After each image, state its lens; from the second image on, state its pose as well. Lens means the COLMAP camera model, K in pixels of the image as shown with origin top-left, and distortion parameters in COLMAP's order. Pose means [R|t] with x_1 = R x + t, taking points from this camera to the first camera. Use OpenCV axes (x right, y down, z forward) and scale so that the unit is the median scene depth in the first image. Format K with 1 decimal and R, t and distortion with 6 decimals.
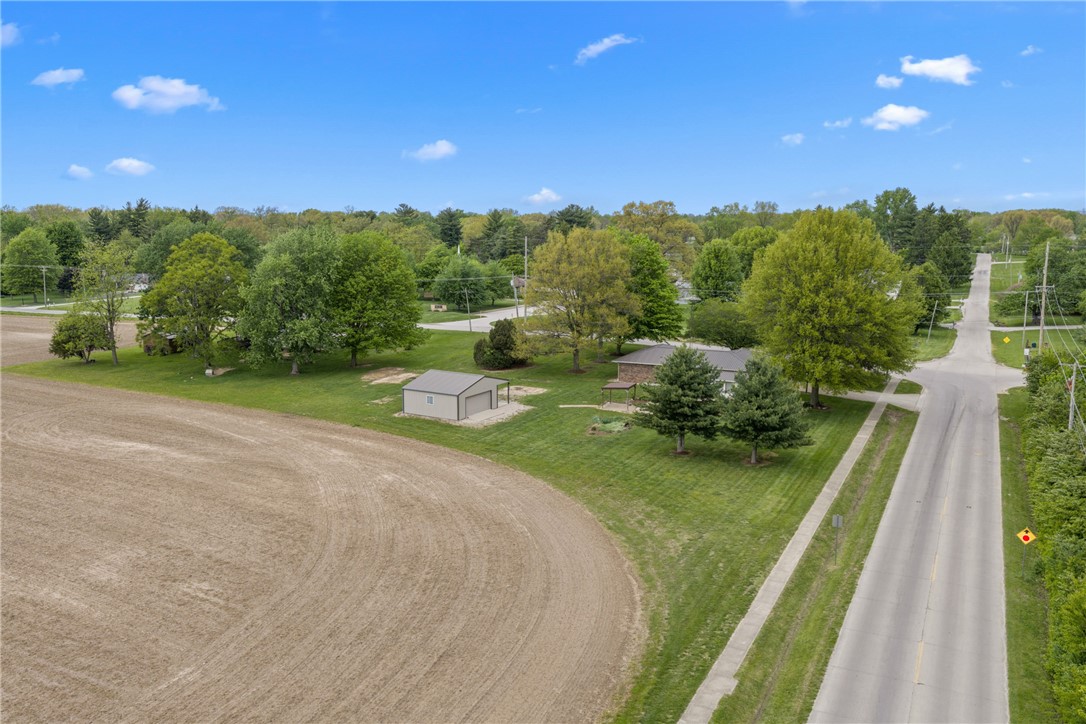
lens RADIAL K [[906.5, 0, 543.0], [0, 906.5, 362.0], [0, 0, 1]] dist [-0.001030, -0.004002]
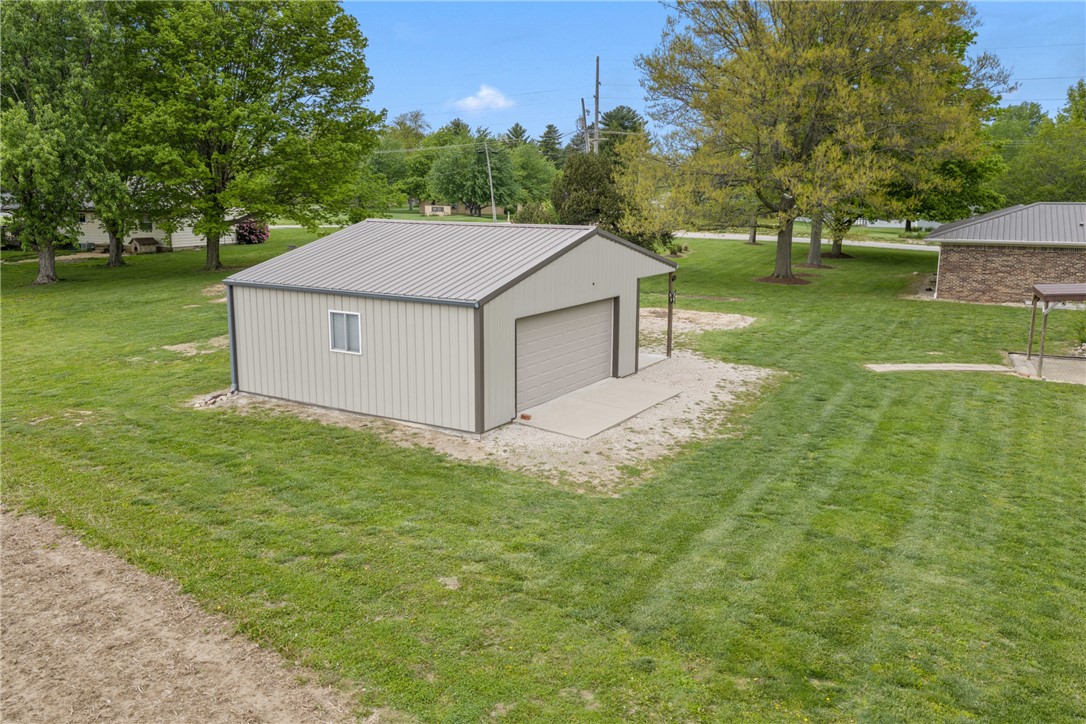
lens RADIAL K [[906.5, 0, 543.0], [0, 906.5, 362.0], [0, 0, 1]] dist [-0.001030, -0.004002]
pose [[0.999935, 0.004165, -0.010600, -0.072564], [-0.003817, 0.999459, 0.032674, 0.039556], [0.010730, -0.032631, 0.999410, 0.749220]]
